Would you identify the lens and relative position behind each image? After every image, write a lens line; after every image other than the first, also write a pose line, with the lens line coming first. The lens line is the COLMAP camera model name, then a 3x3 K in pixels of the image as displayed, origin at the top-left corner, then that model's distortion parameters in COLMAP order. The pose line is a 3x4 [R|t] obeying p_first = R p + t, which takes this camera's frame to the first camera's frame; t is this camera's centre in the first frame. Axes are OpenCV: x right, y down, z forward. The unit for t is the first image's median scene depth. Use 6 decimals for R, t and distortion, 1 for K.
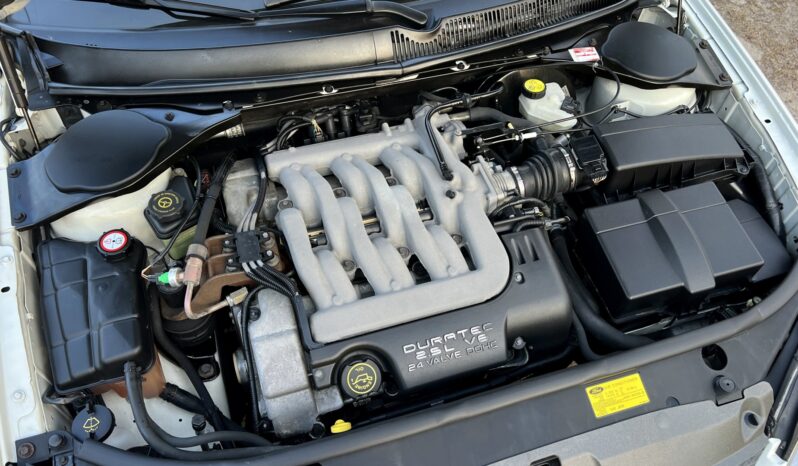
lens RADIAL K [[616.4, 0, 396.8], [0, 616.4, 229.8], [0, 0, 1]] dist [0.071375, -0.074707]
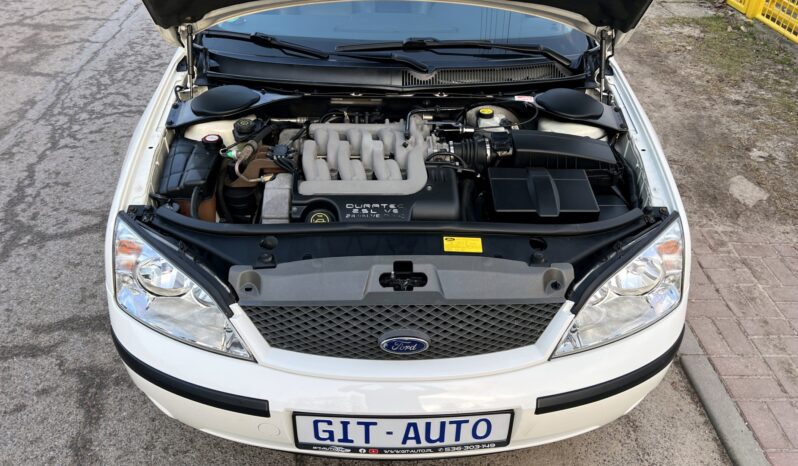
lens RADIAL K [[616.4, 0, 399.9], [0, 616.4, 251.6], [0, 0, 1]] dist [0.071375, -0.074707]
pose [[0.959754, 0.151976, -0.236167, 0.510545], [-0.213965, 0.940383, -0.264382, 0.652739], [0.181907, 0.304273, 0.935055, -0.447765]]
